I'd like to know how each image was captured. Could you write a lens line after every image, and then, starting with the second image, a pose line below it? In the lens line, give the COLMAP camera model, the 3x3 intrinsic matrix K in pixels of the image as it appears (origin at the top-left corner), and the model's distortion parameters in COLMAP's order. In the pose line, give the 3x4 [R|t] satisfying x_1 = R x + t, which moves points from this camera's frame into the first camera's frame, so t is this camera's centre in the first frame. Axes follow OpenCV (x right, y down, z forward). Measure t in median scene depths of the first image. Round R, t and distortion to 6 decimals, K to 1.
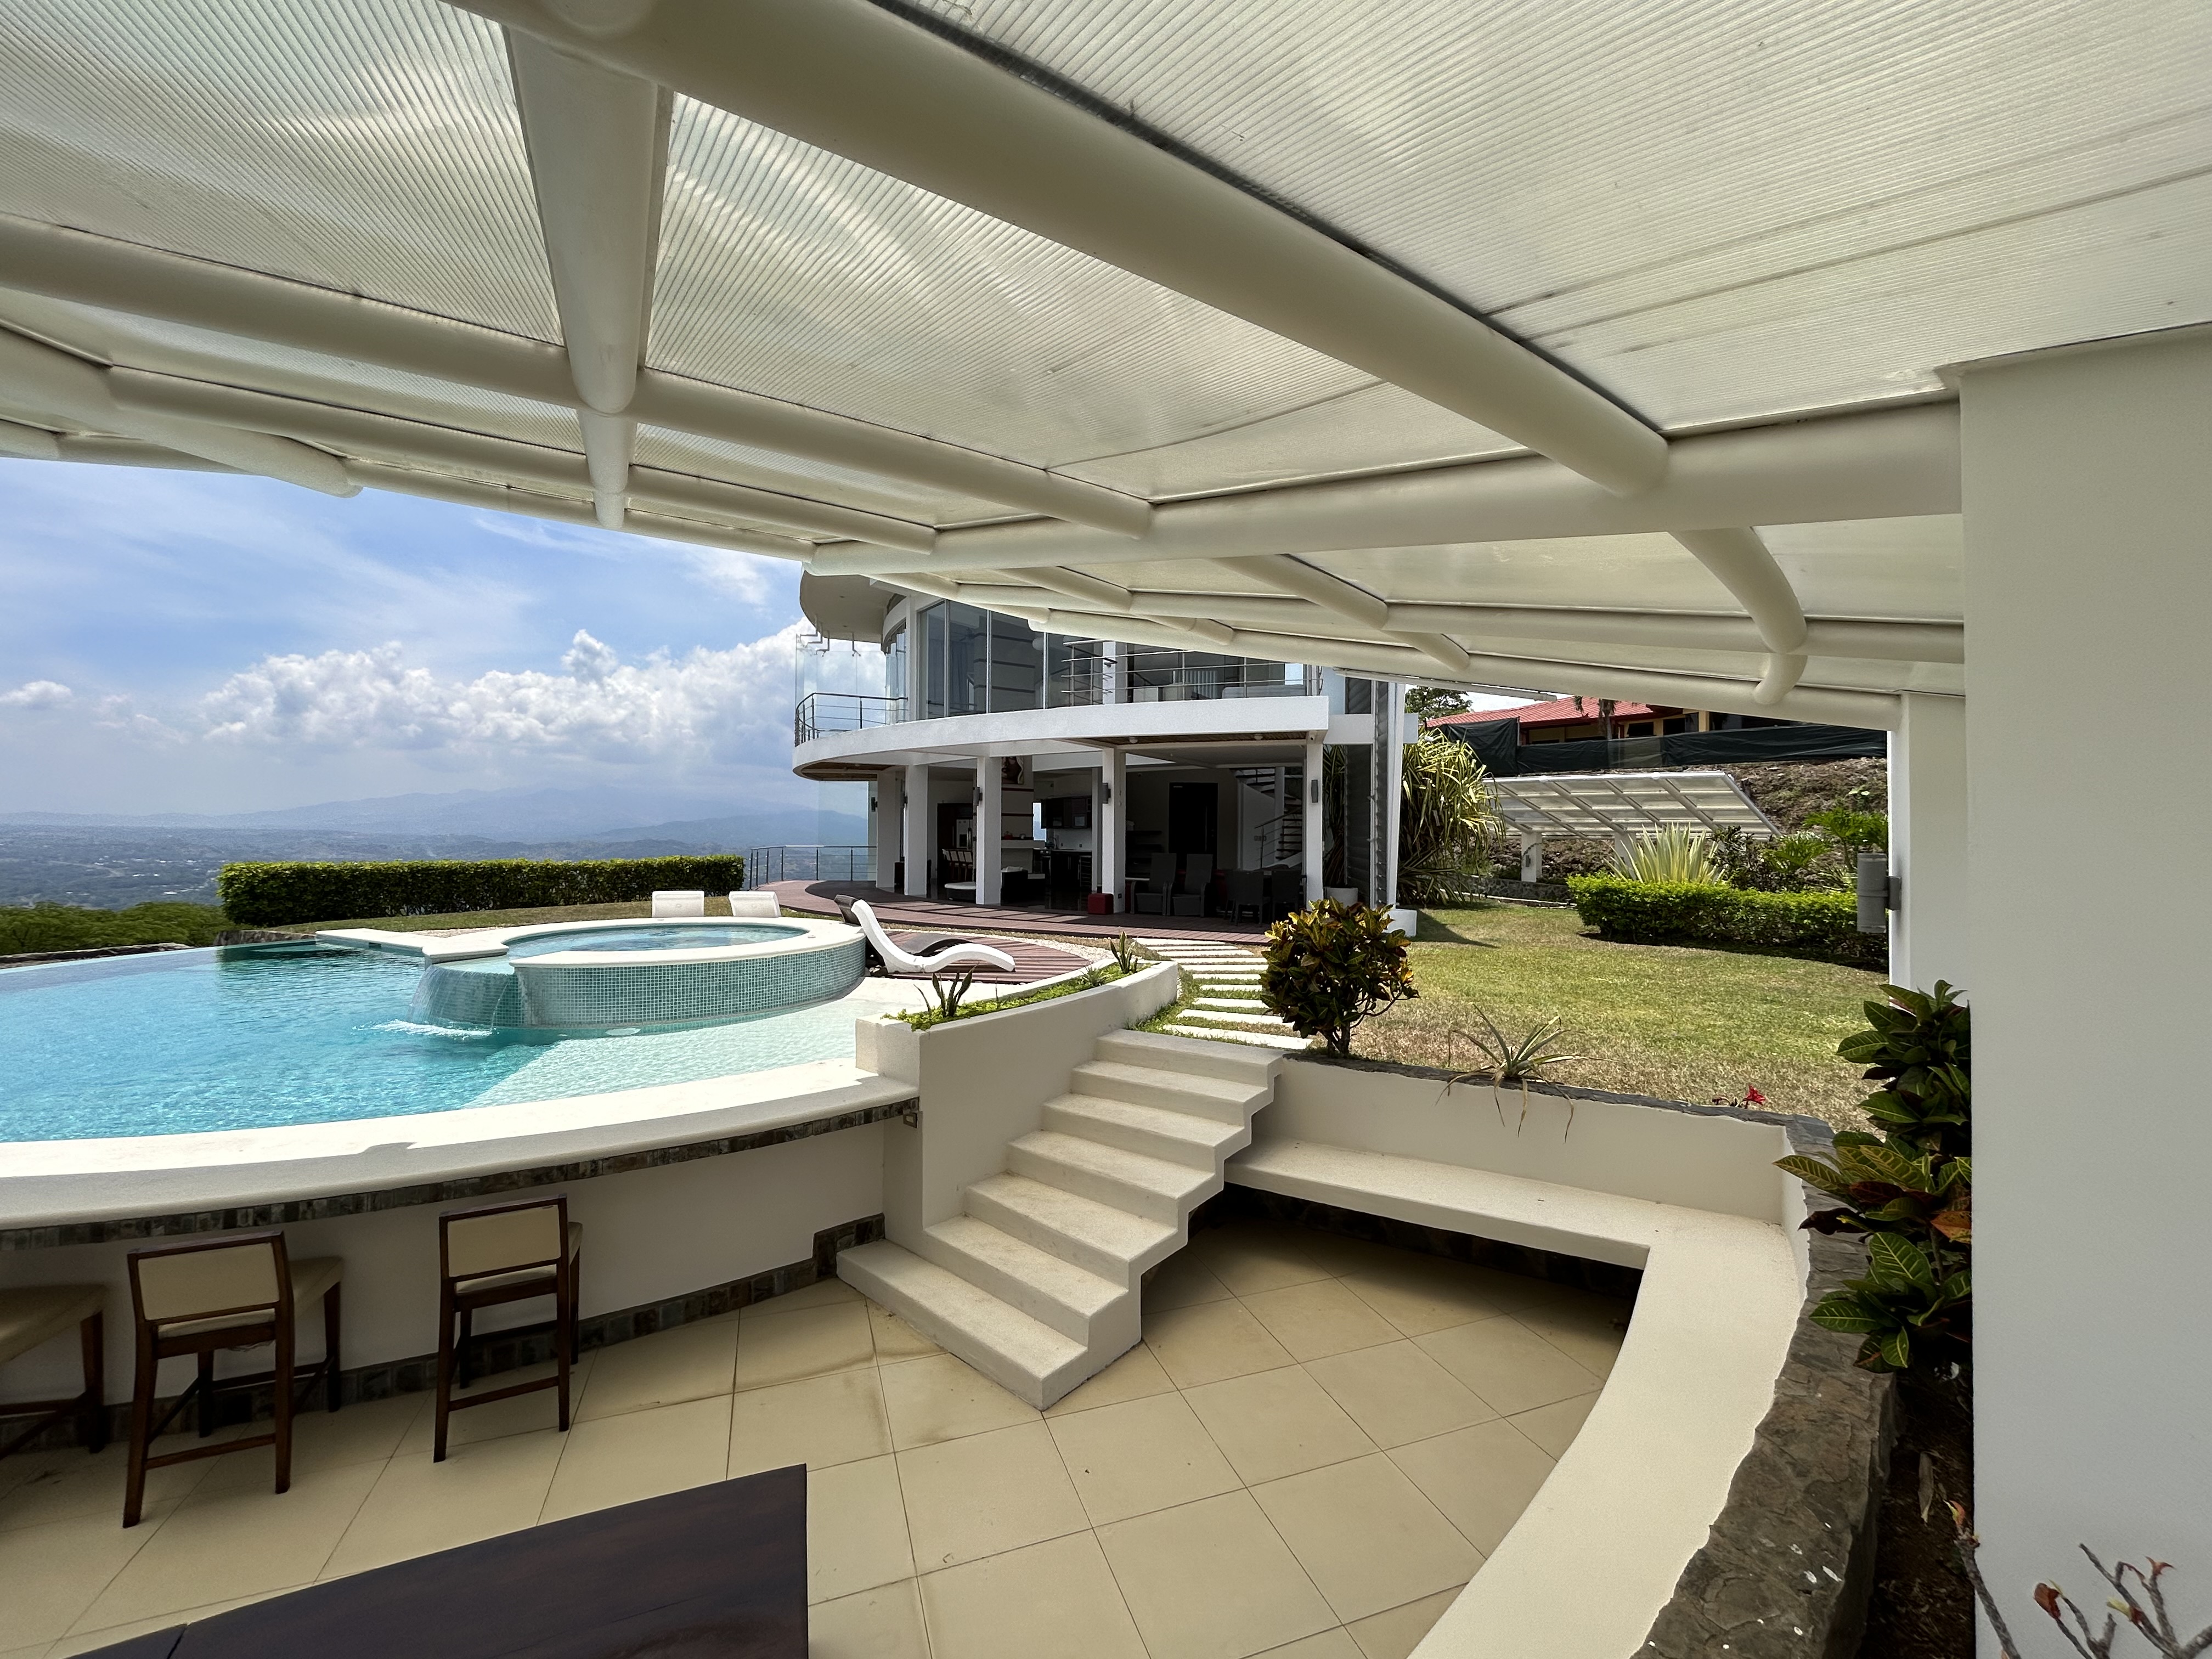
lens RADIAL K [[897.2, 0, 1098.9], [0, 897.2, 828.0], [0, 0, 1]] dist [0.002289, 0.000558]
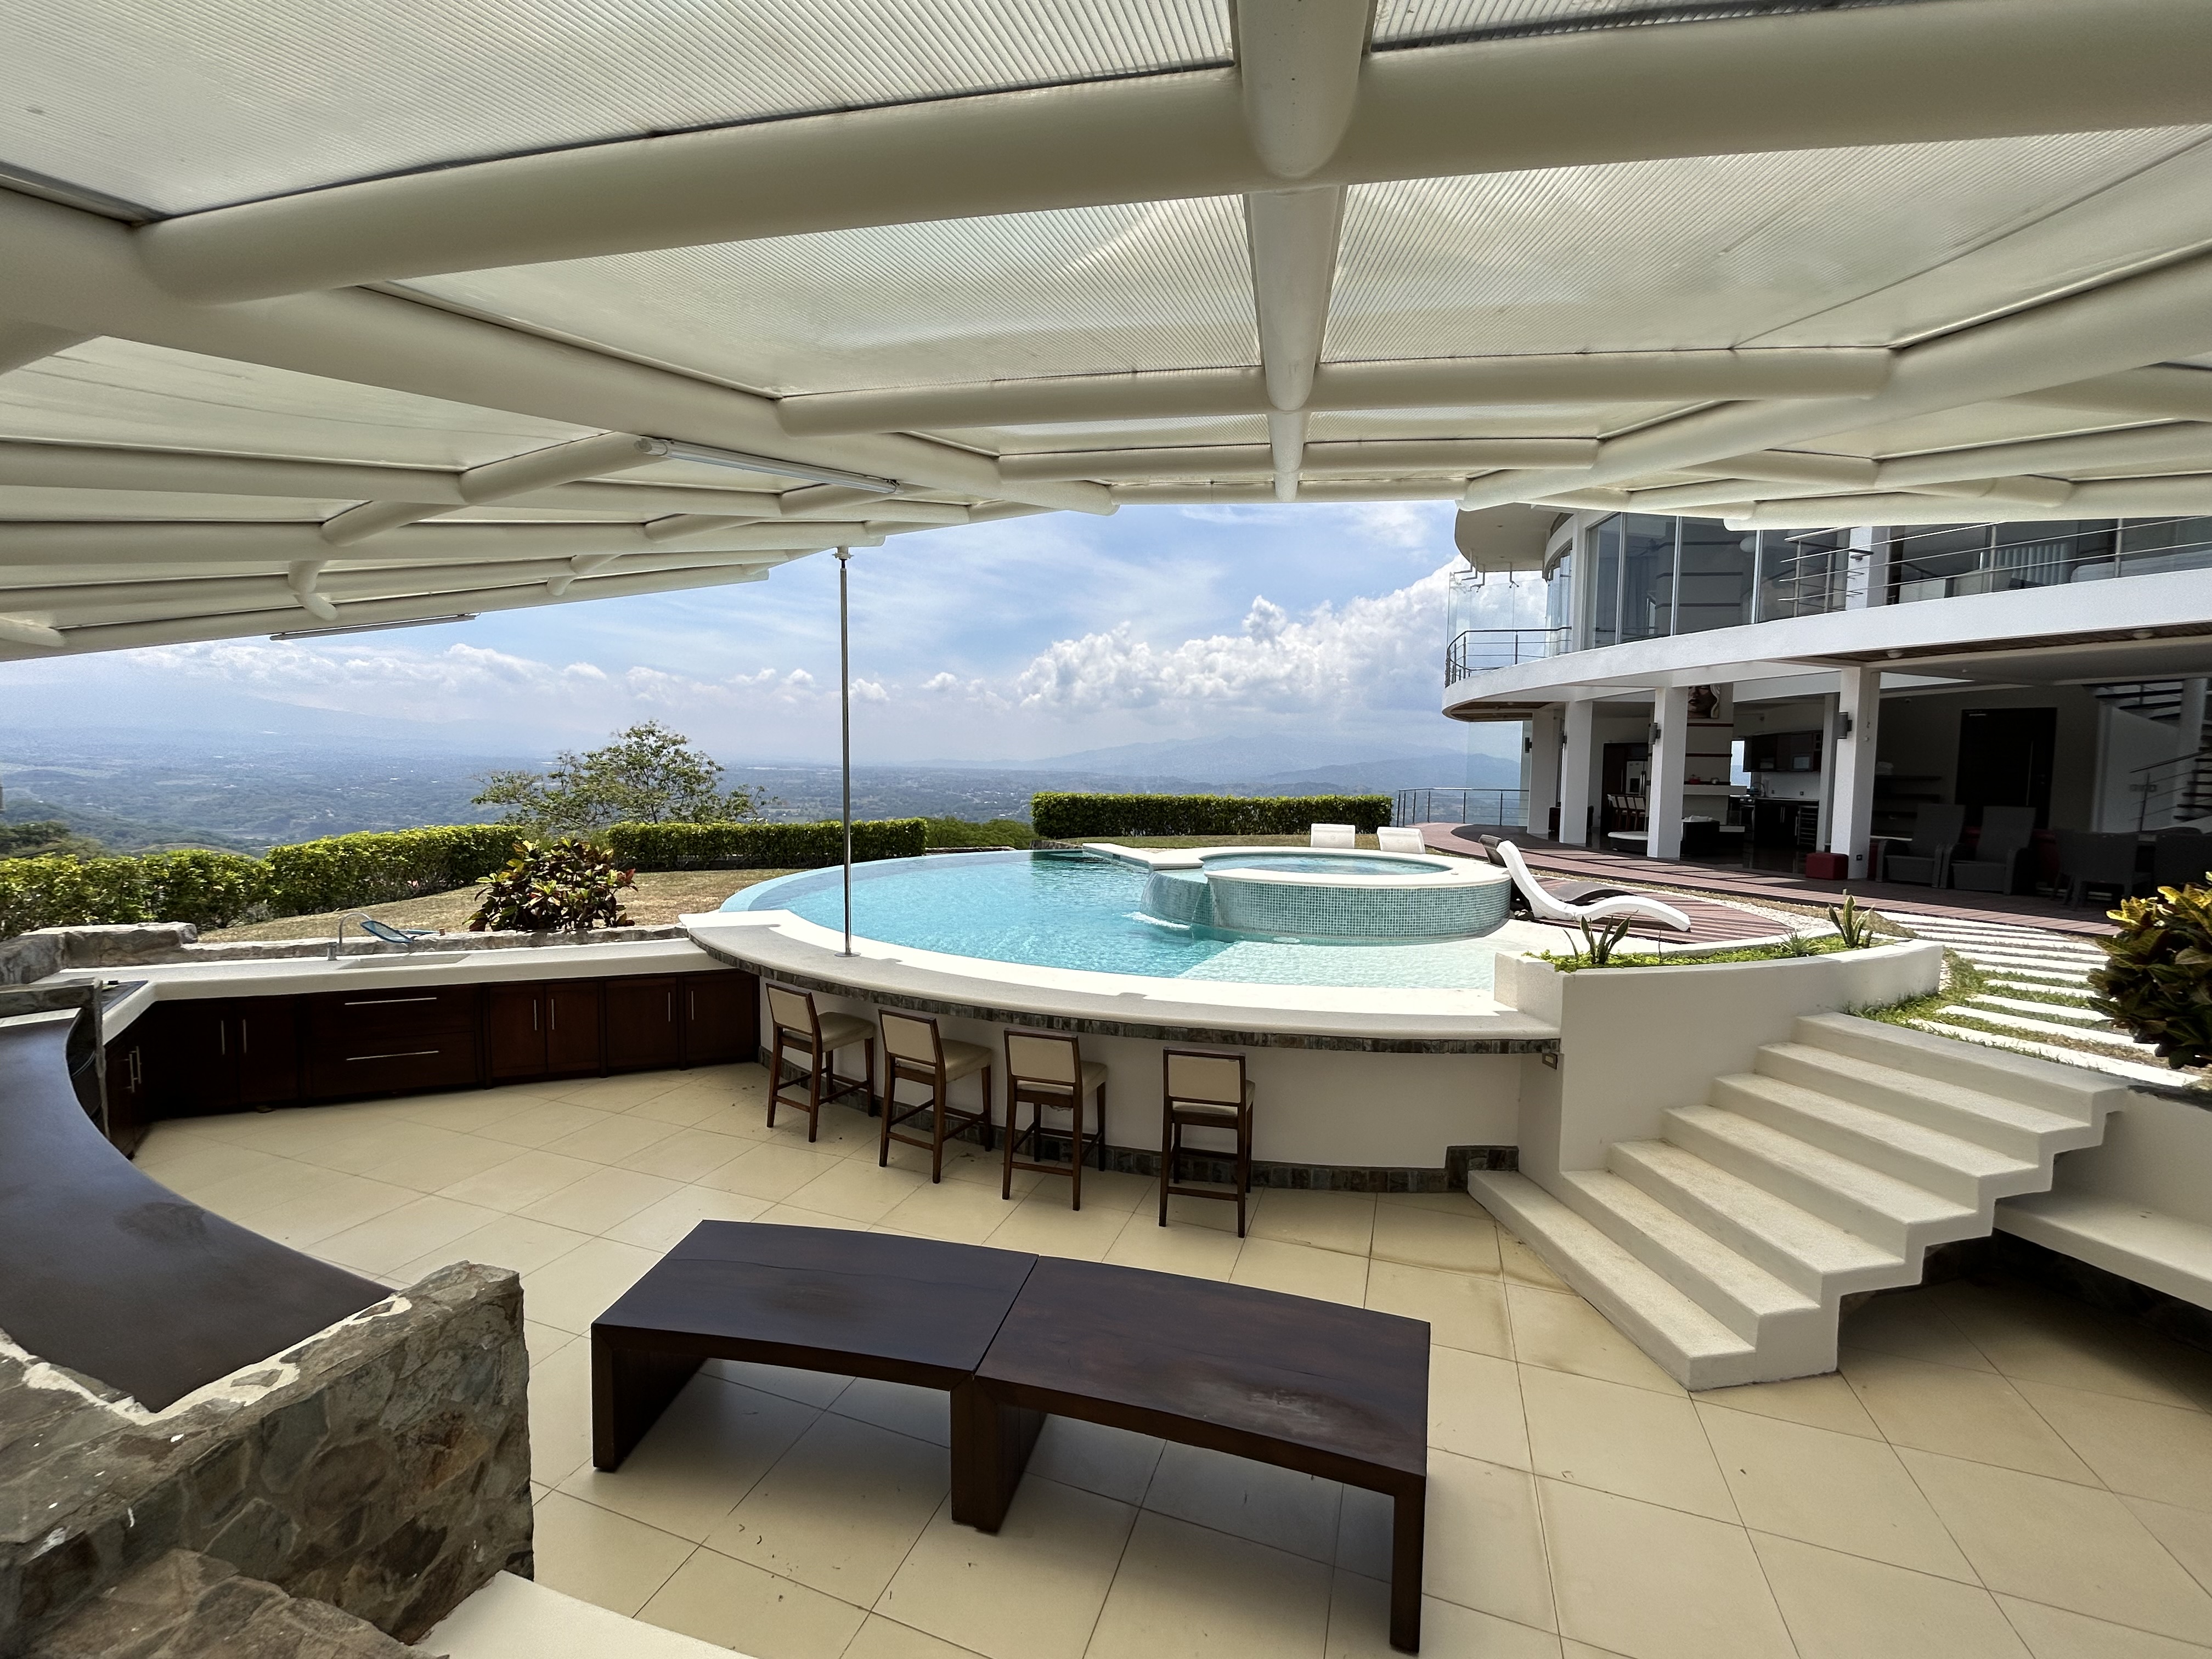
lens RADIAL K [[897.2, 0, 1106.4], [0, 897.2, 830.6], [0, 0, 1]] dist [0.002289, 0.000558]
pose [[0.773931, 0.046749, -0.631541, 0.022468], [-0.005987, 0.997767, 0.066522, 0.011268], [0.633241, -0.047703, 0.772483, -0.051611]]
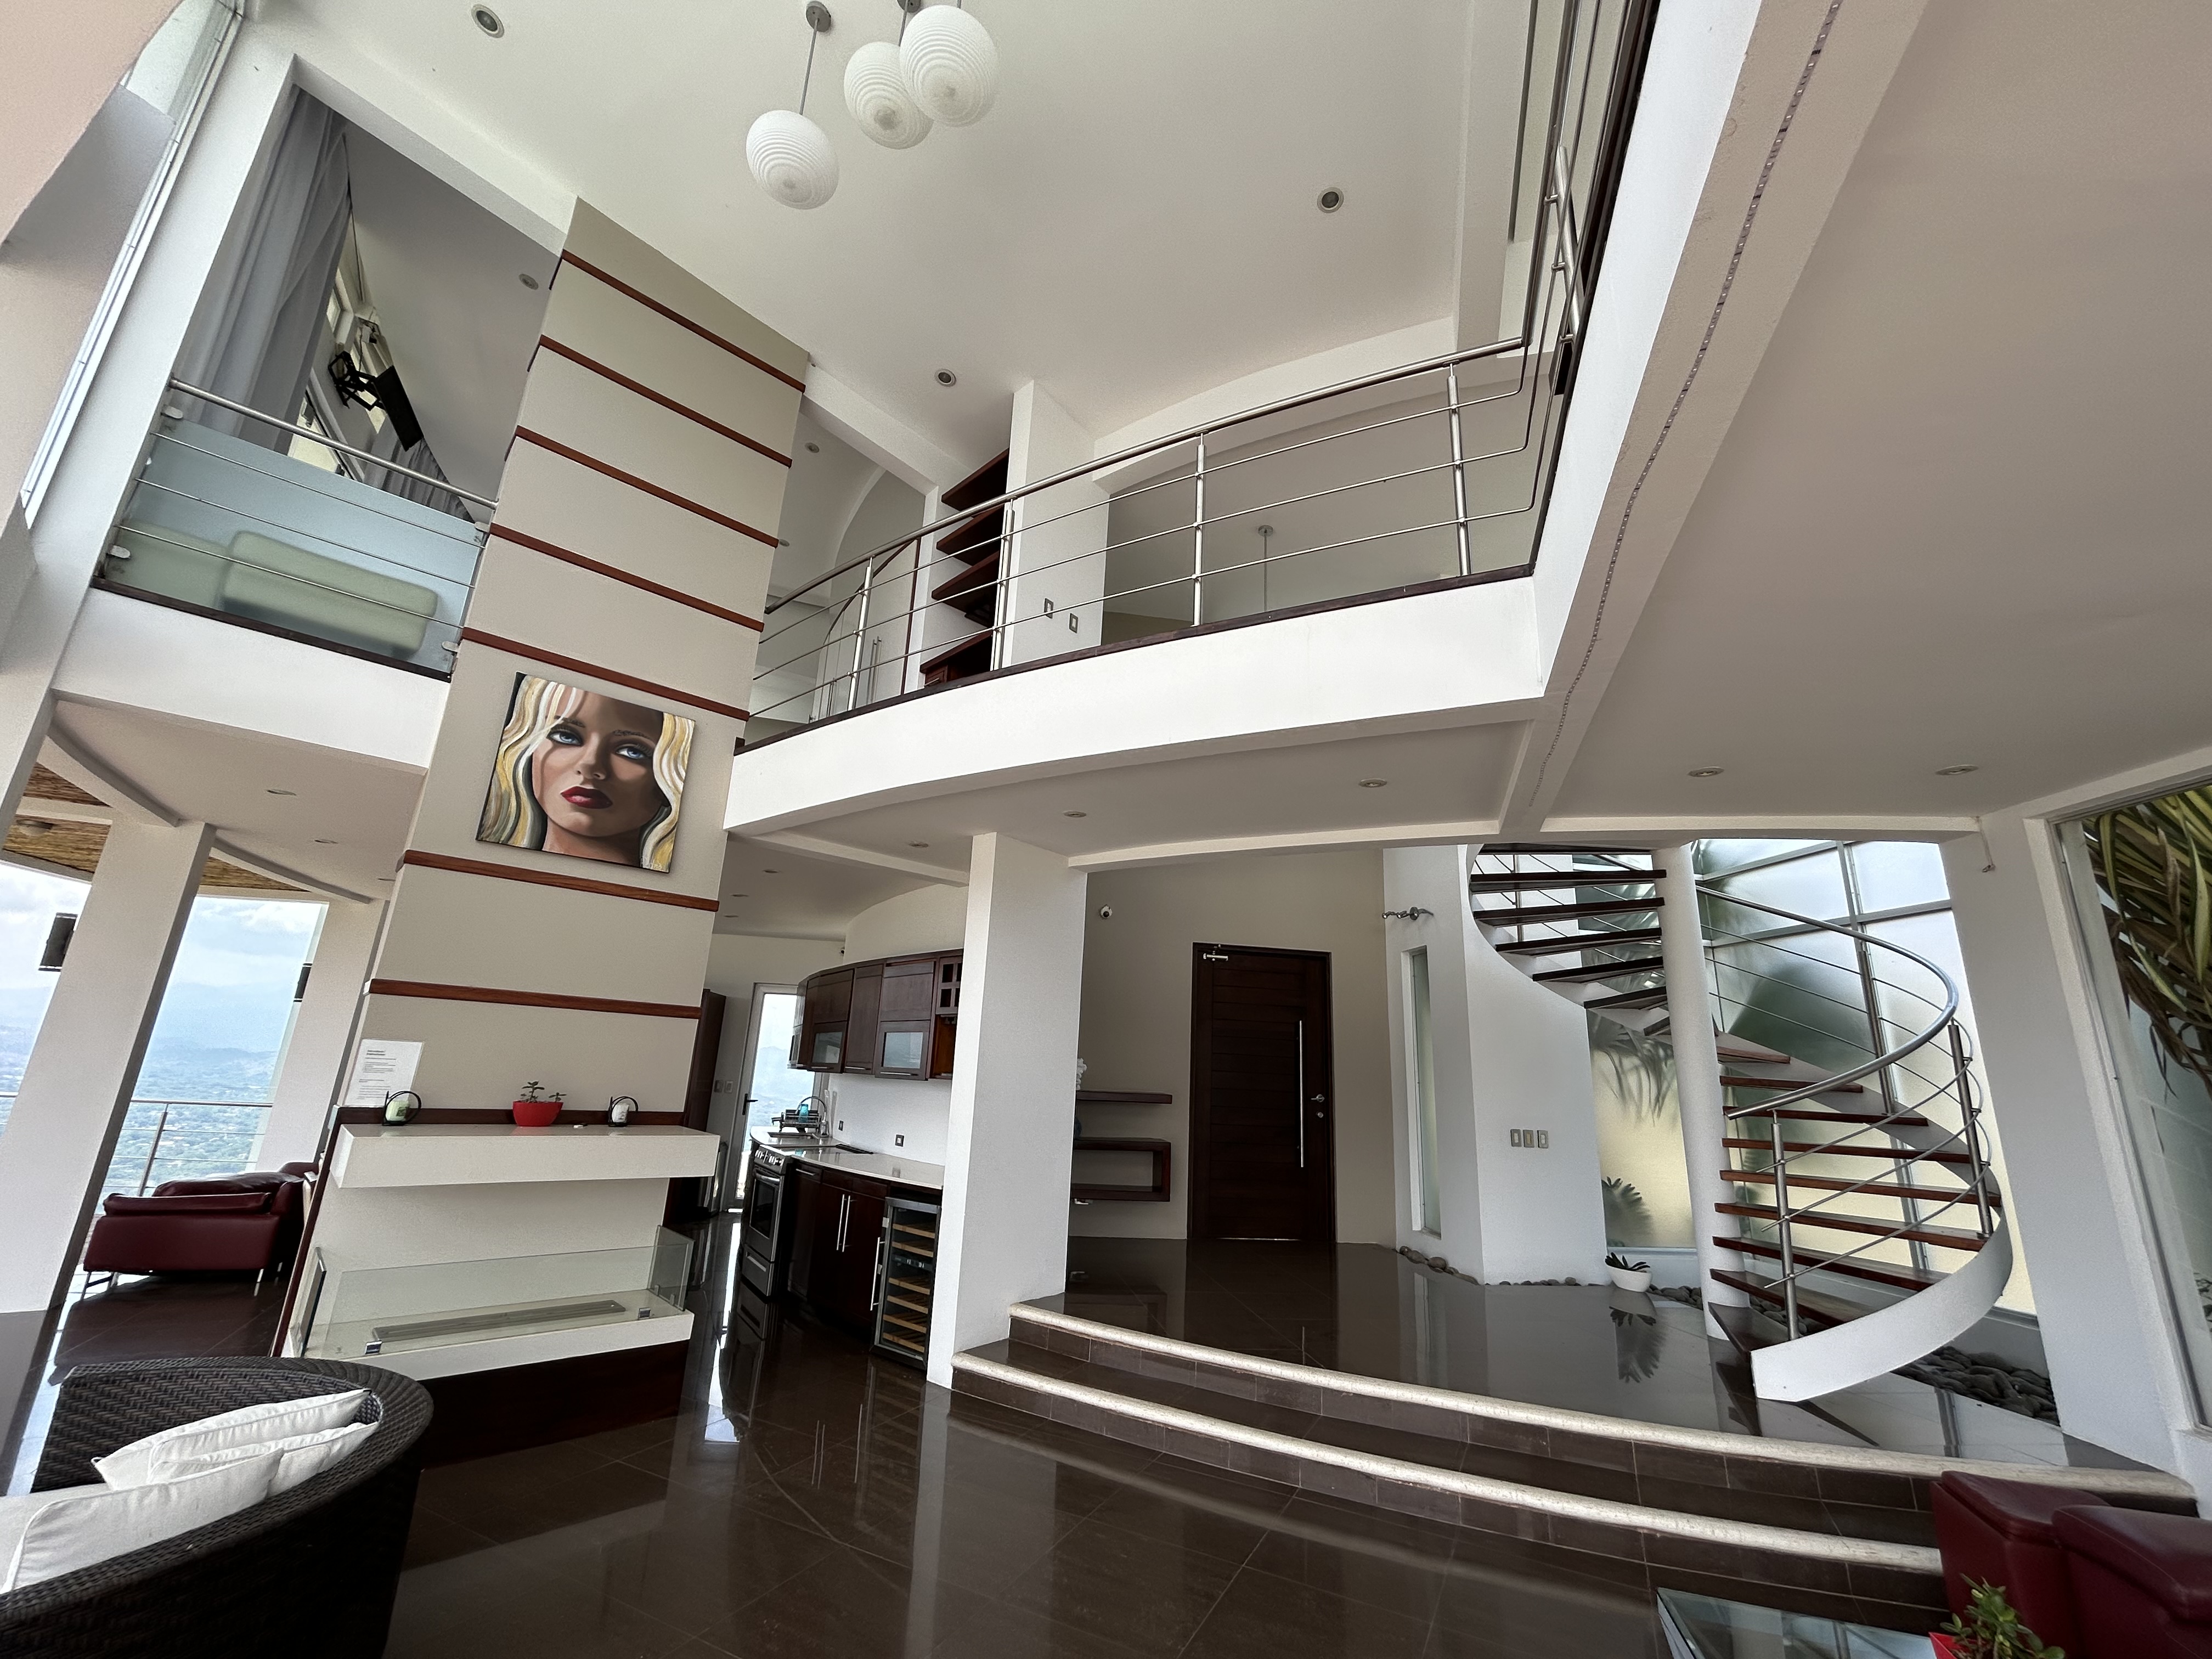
lens RADIAL K [[897.2, 0, 1097.2], [0, 897.2, 826.2], [0, 0, 1]] dist [0.002289, 0.000558]
pose [[0.984869, 0.082970, 0.152148, -0.037701], [-0.041257, 0.964954, -0.259157, -0.015123], [-0.168318, 0.248958, 0.953776, 2.343535]]
